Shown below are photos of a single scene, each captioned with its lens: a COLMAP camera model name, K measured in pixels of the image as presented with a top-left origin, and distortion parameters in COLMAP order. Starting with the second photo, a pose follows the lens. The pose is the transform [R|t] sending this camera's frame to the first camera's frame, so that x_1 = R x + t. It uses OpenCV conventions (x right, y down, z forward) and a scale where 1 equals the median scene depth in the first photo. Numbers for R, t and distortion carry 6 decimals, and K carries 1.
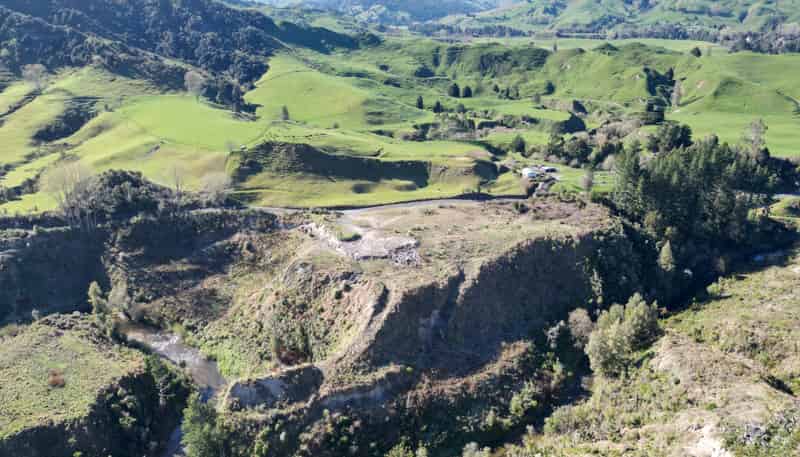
lens RADIAL K [[558.2, 0, 401.2], [0, 558.2, 228.3], [0, 0, 1]] dist [0.090572, -0.095836]
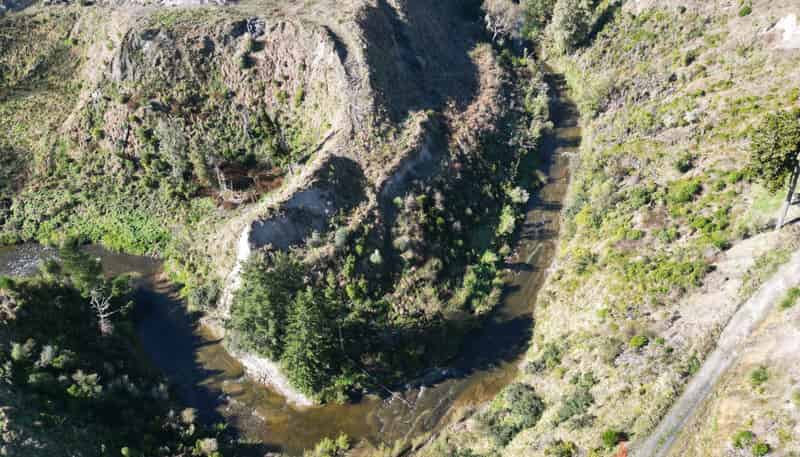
lens RADIAL K [[558.2, 0, 401.2], [0, 558.2, 228.3], [0, 0, 1]] dist [0.090572, -0.095836]
pose [[0.759250, -0.441634, 0.478016, -0.425562], [0.252411, 0.876842, 0.409191, 0.082636], [-0.599857, -0.190022, 0.777215, 0.453996]]
